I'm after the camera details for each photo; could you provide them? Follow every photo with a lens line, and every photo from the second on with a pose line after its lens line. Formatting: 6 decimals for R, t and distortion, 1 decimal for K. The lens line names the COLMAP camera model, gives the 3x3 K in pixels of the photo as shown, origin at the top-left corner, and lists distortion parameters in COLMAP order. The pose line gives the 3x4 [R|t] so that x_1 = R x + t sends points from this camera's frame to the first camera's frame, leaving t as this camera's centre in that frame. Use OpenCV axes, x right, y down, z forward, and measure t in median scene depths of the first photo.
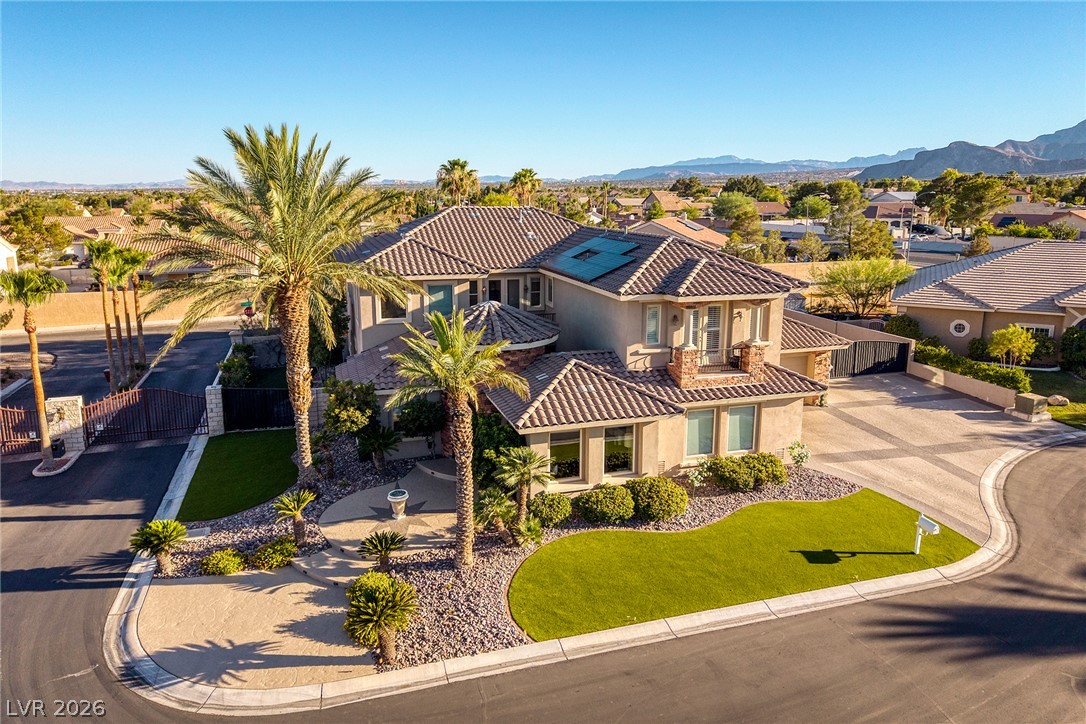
lens RADIAL K [[724.0, 0, 539.9], [0, 724.0, 335.0], [0, 0, 1]] dist [0.040080, -0.046266]
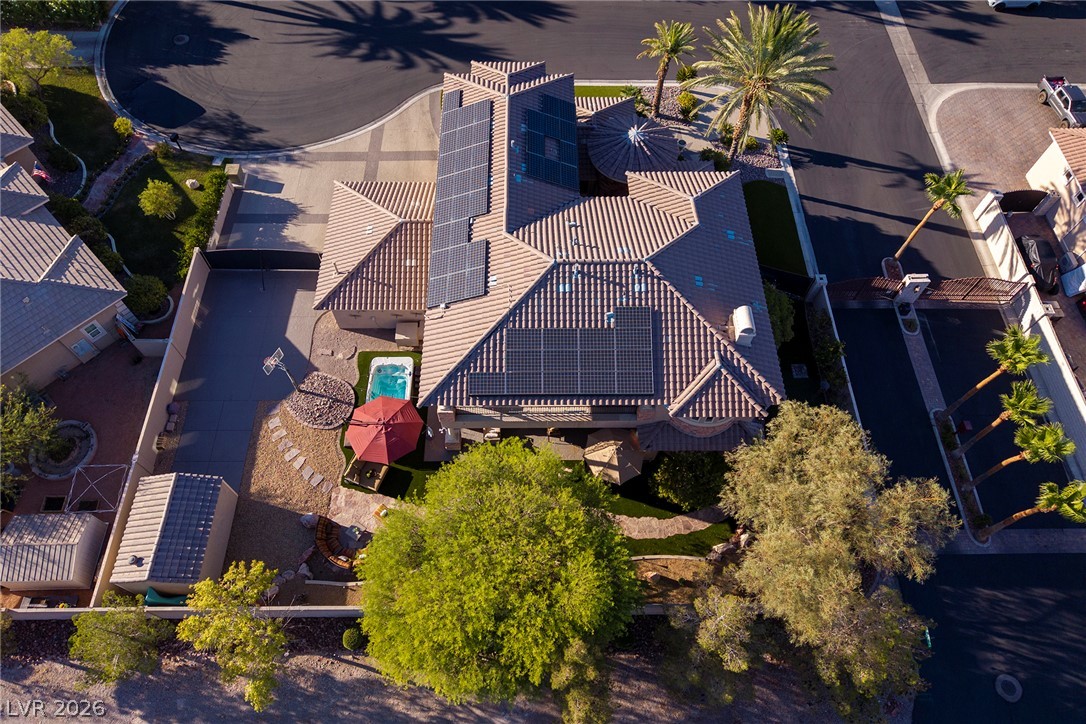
lens RADIAL K [[724.0, 0, 539.9], [0, 724.0, 335.0], [0, 0, 1]] dist [0.040080, -0.046266]
pose [[-0.957809, -0.254839, 0.132886, -0.197412], [0.037285, 0.348283, 0.936648, -1.413754], [-0.284976, 0.902084, -0.324087, 2.050293]]
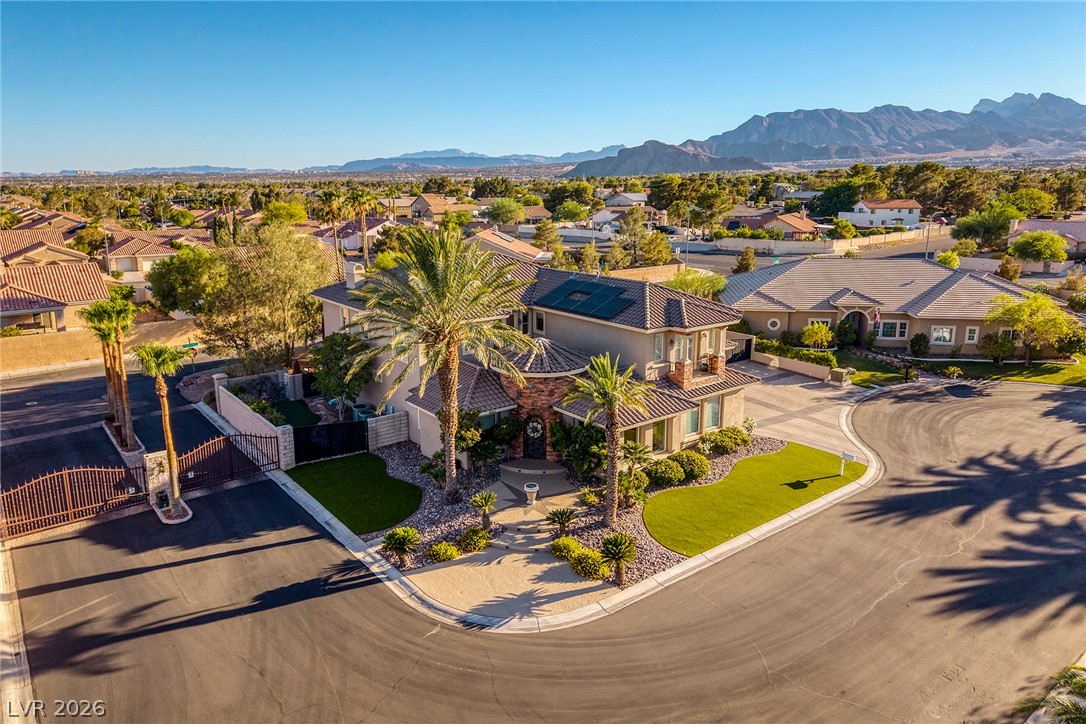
lens RADIAL K [[724.0, 0, 539.9], [0, 724.0, 335.0], [0, 0, 1]] dist [0.040080, -0.046266]
pose [[0.935536, -0.073938, 0.345407, -0.562201], [0.070537, 0.997257, 0.022423, -0.087740], [-0.346118, 0.003386, 0.938185, -0.269022]]
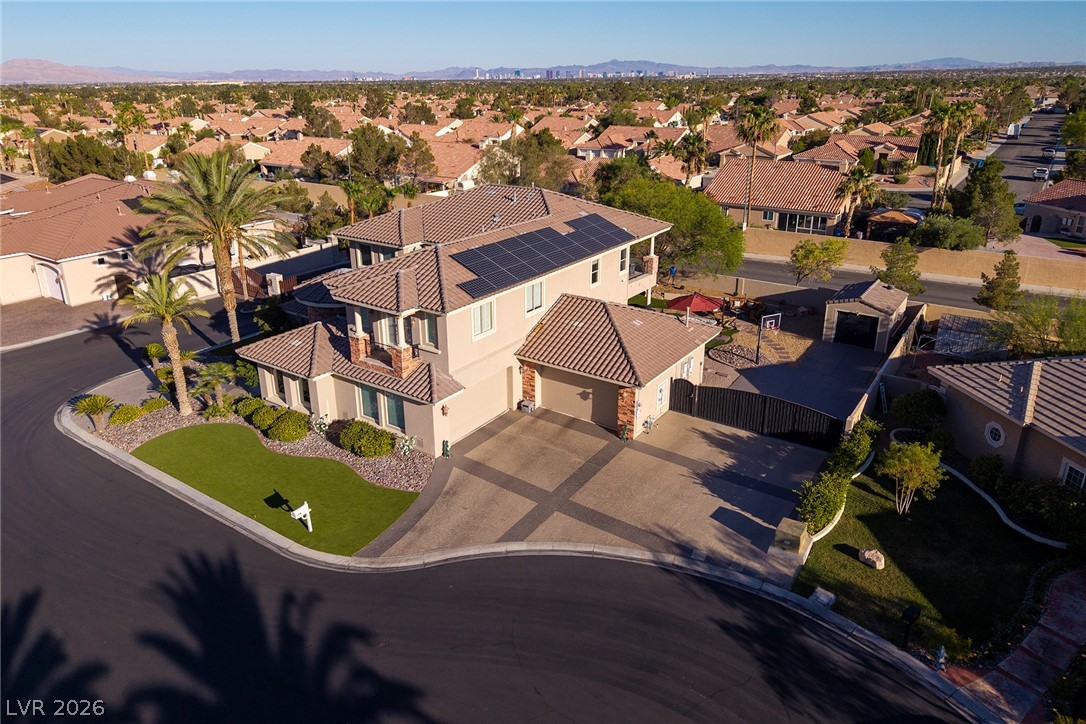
lens RADIAL K [[727.5, 0, 538.1], [0, 727.5, 329.8], [0, 0, 1]] dist [0.051669, -0.082311]
pose [[0.615157, 0.257787, -0.745069, 1.342313], [-0.150191, 0.966045, 0.210239, -0.306560], [0.773967, -0.017427, 0.632986, 0.414910]]
